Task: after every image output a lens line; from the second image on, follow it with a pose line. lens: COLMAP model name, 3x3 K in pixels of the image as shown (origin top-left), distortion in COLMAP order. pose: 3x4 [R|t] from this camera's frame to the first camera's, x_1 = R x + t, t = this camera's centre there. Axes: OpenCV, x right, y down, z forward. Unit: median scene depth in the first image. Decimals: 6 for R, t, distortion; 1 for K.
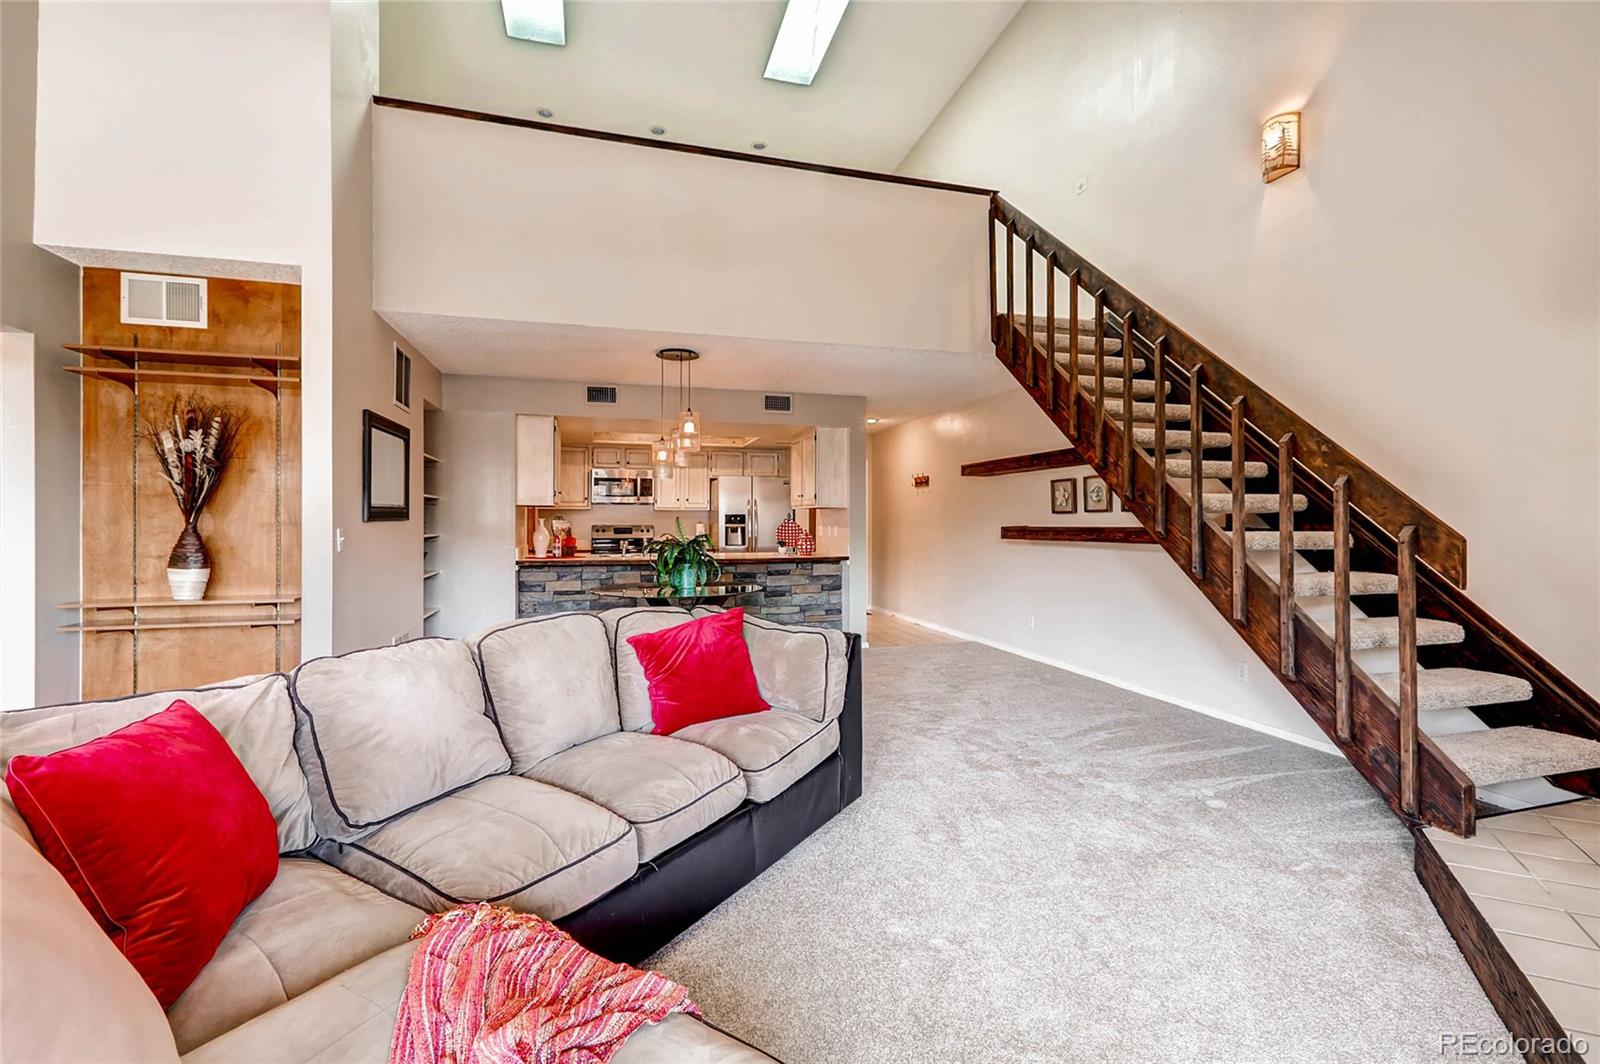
lens RADIAL K [[710.7, 0, 803.7], [0, 710.7, 530.3], [0, 0, 1]] dist [0.010340, -0.005240]
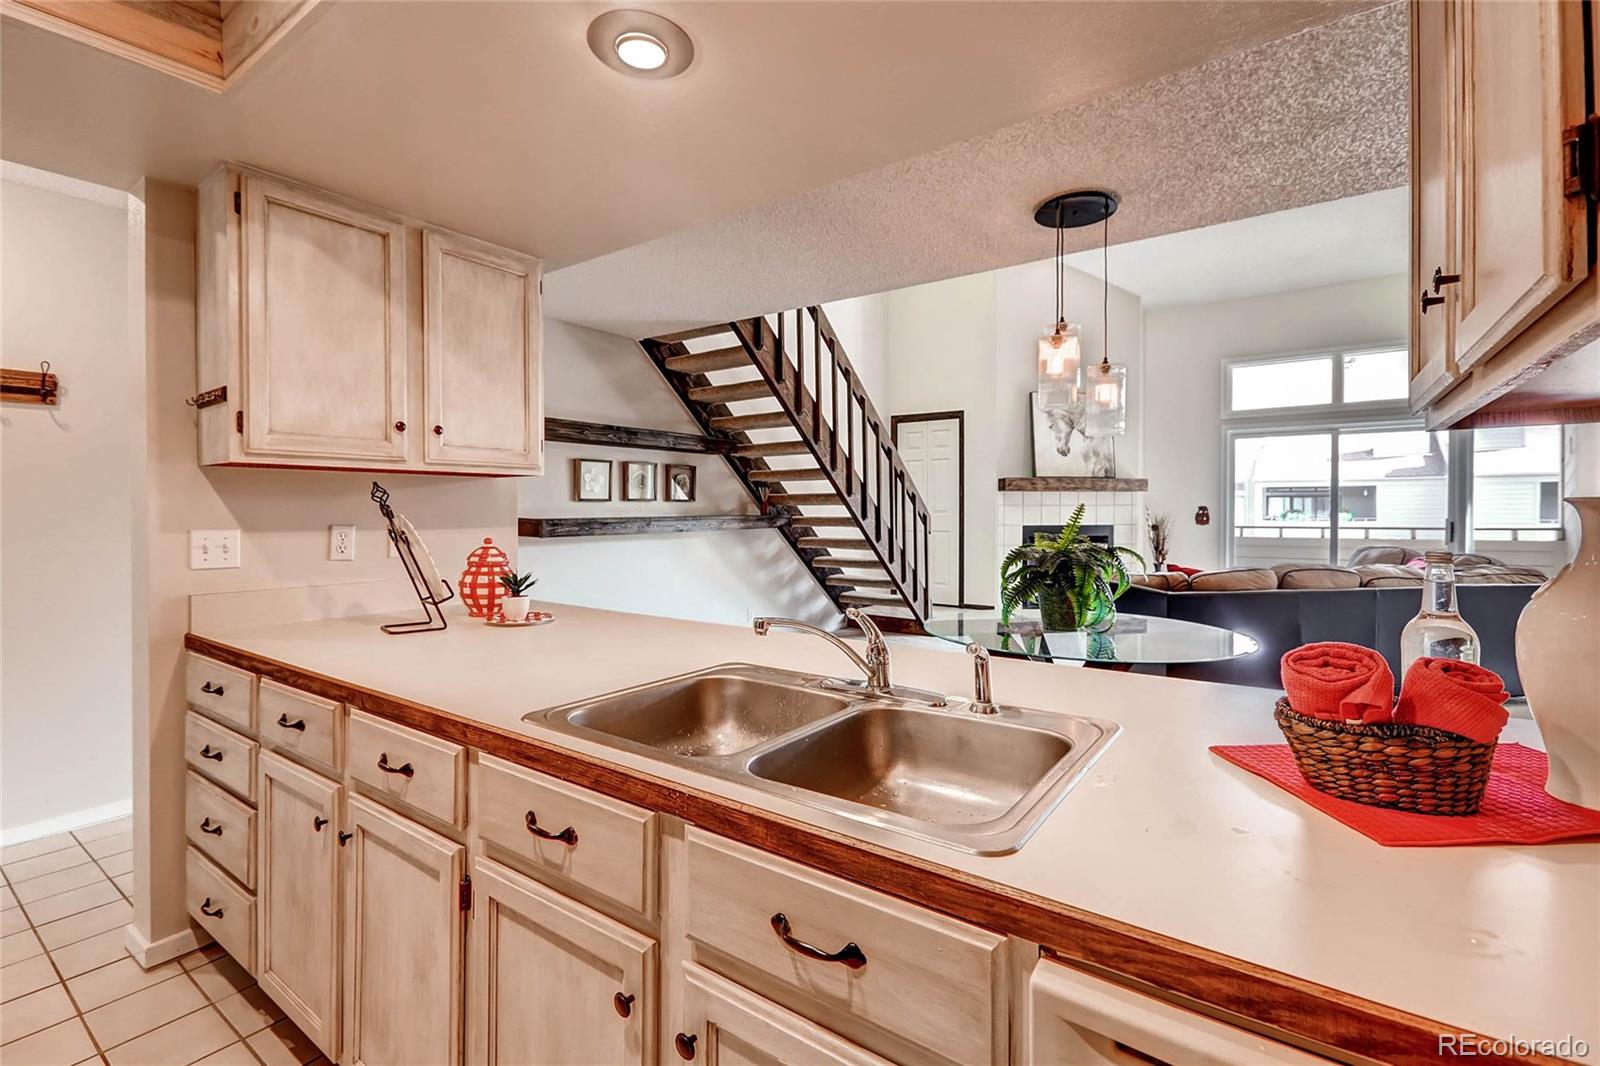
lens RADIAL K [[710.7, 0, 789.4], [0, 710.7, 511.6], [0, 0, 1]] dist [0.010340, -0.005240]
pose [[-0.615319, -0.003144, 0.788272, -0.389593], [0.009735, 0.999885, 0.011588, -0.018781], [-0.788218, 0.014804, -0.615217, 1.247609]]
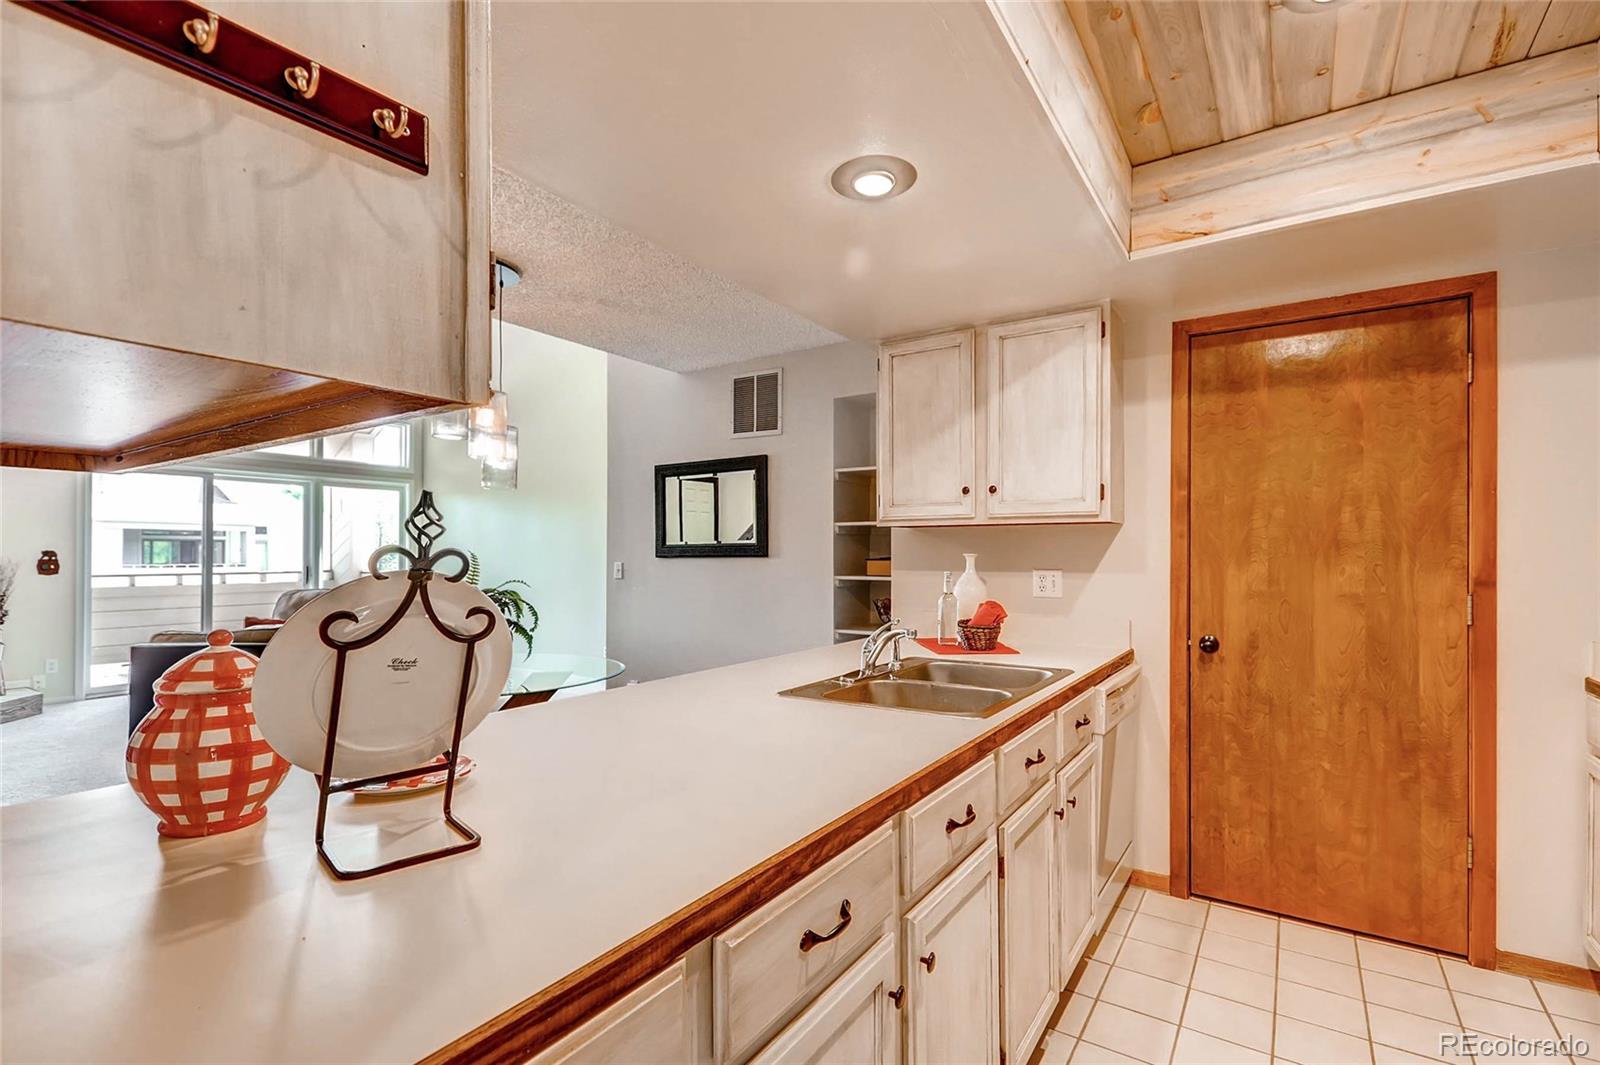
lens RADIAL K [[741.5, 0, 801.0], [0, 741.5, 554.7], [0, 0, 1]] dist [0.009764, -0.003542]
pose [[-0.763757, -0.001239, -0.645503, 0.007055], [-0.009234, 0.999917, 0.009006, -0.020006], [0.645438, 0.012839, -0.763705, 1.340453]]
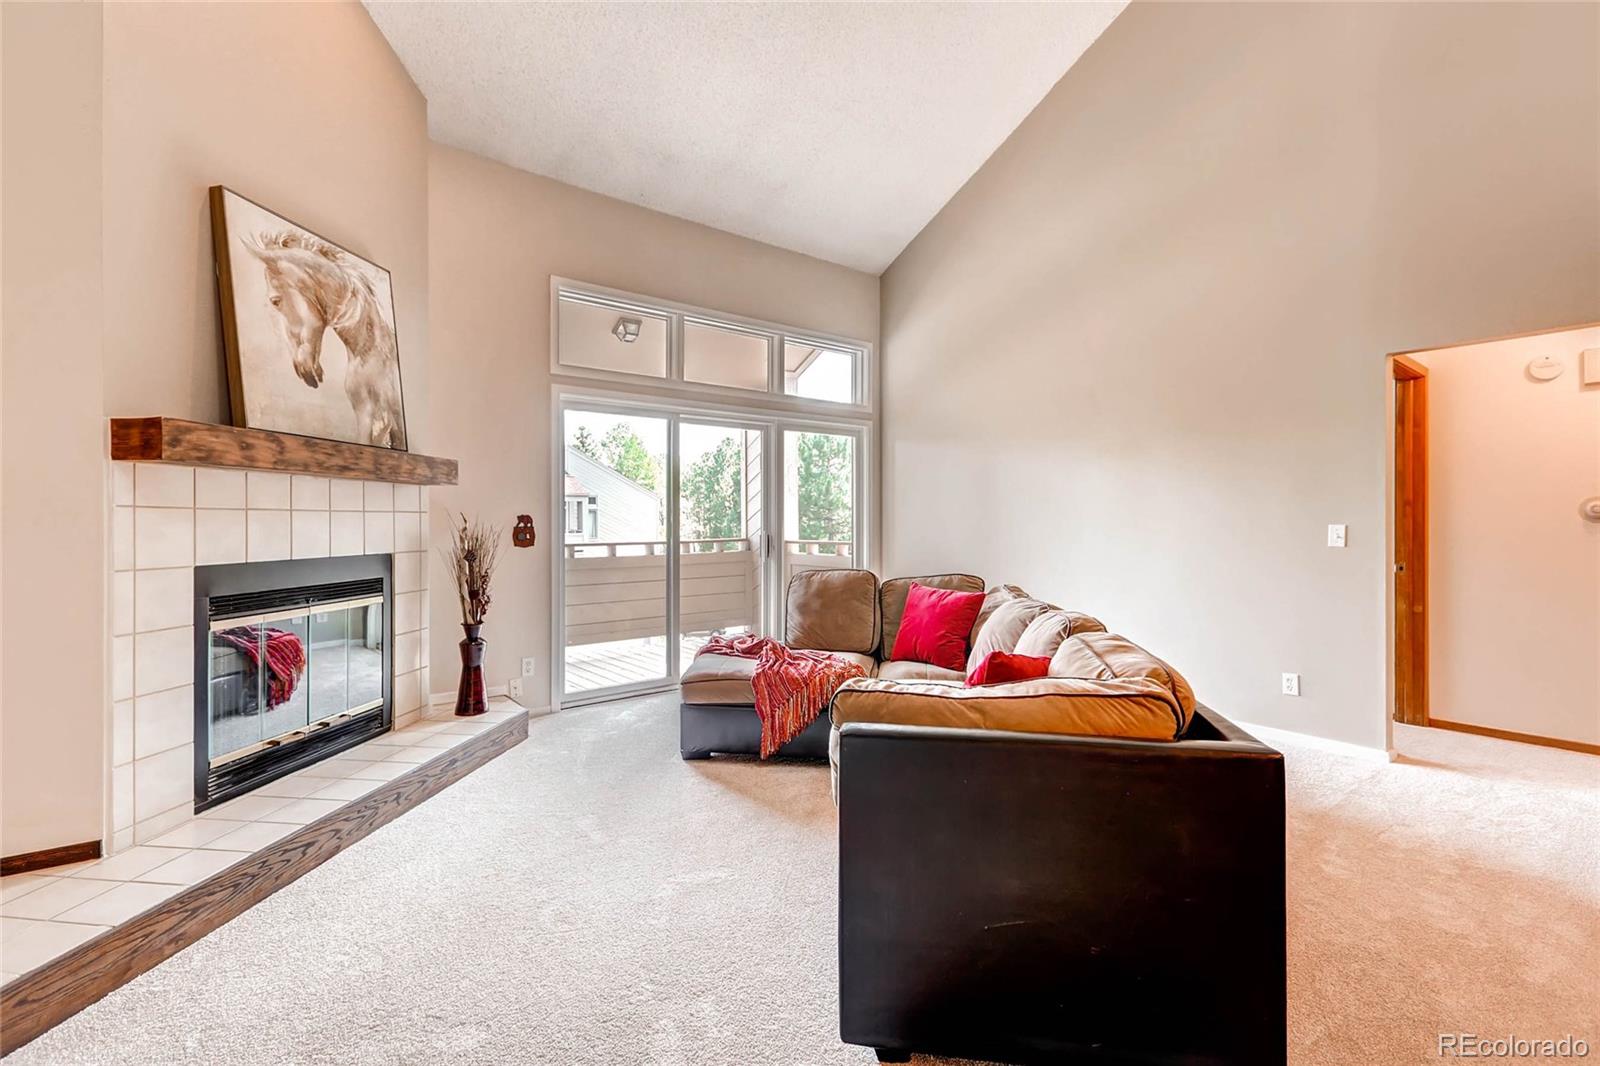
lens RADIAL K [[710.7, 0, 806.5], [0, 710.7, 524.1], [0, 0, 1]] dist [0.010340, -0.005240]
pose [[-0.922186, 0.004075, -0.386725, 0.143840], [-0.001504, 0.999899, 0.014121, -0.008892], [0.386743, 0.013604, -0.922087, 0.719029]]
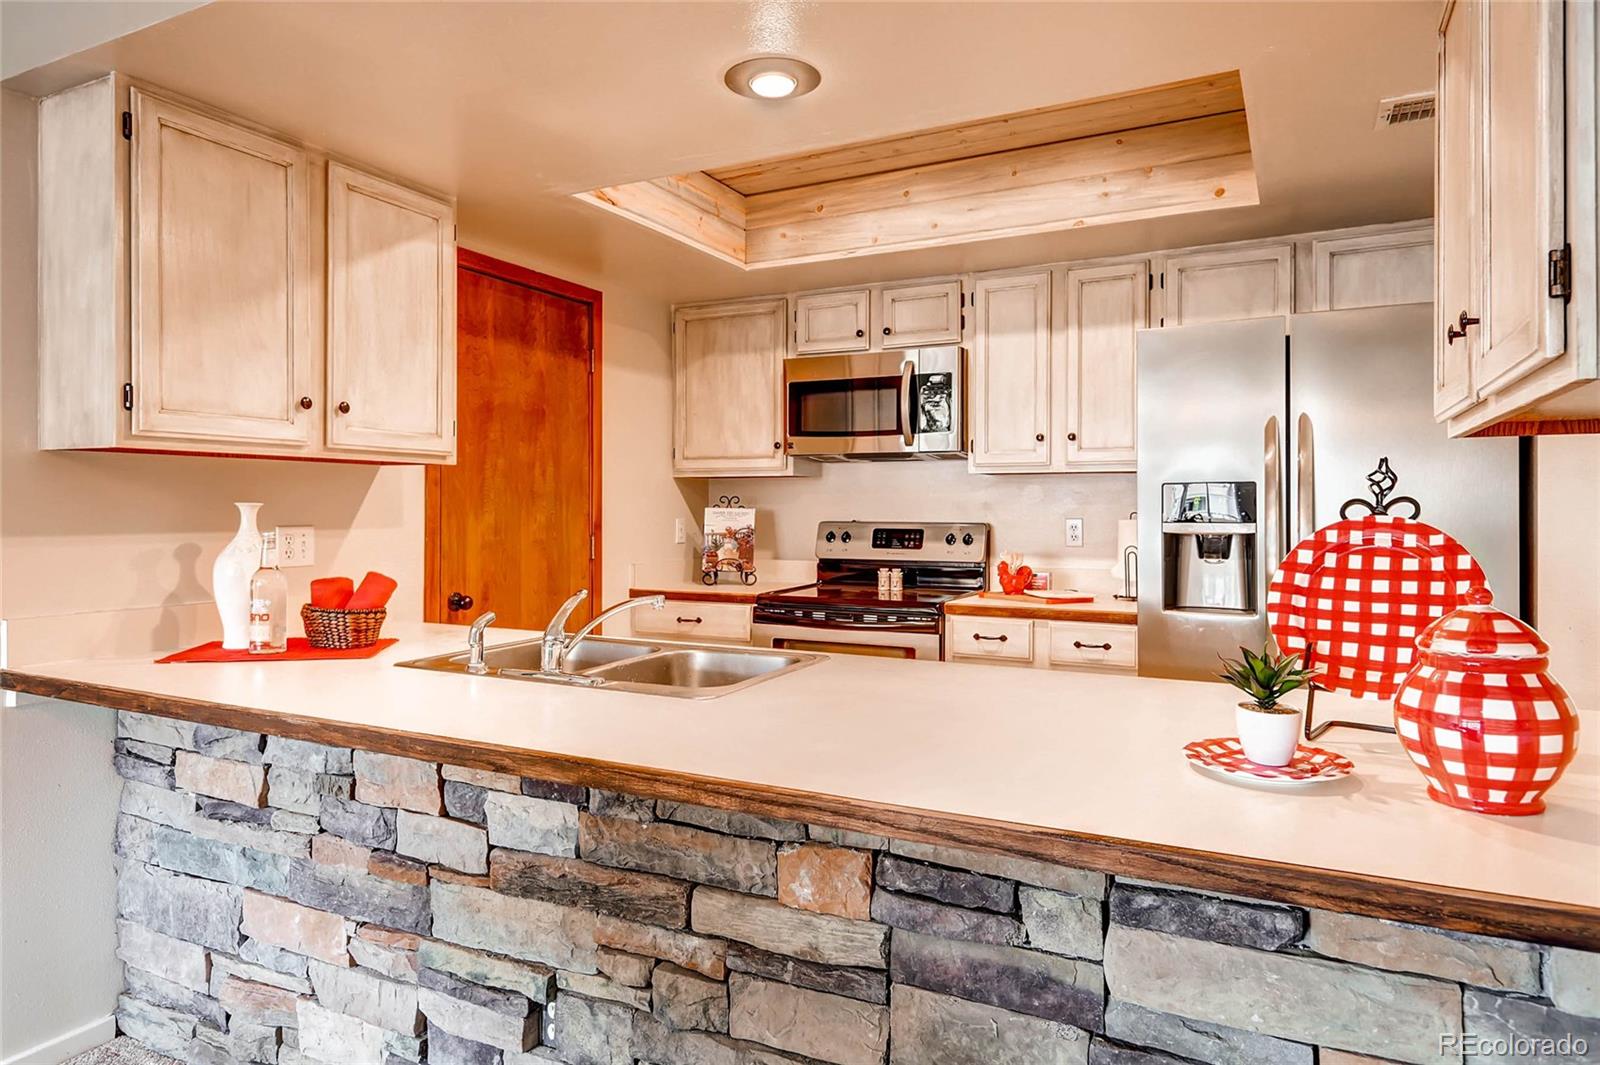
lens RADIAL K [[961.3, 0, 804.7], [0, 961.3, 512.8], [0, 0, 1]] dist [0.001710, 0.004125]
pose [[0.734188, 0.004181, -0.678933, 0.033489], [-0.008403, 0.999960, -0.002929, -0.014039], [0.678894, 0.007855, 0.734194, 0.914900]]
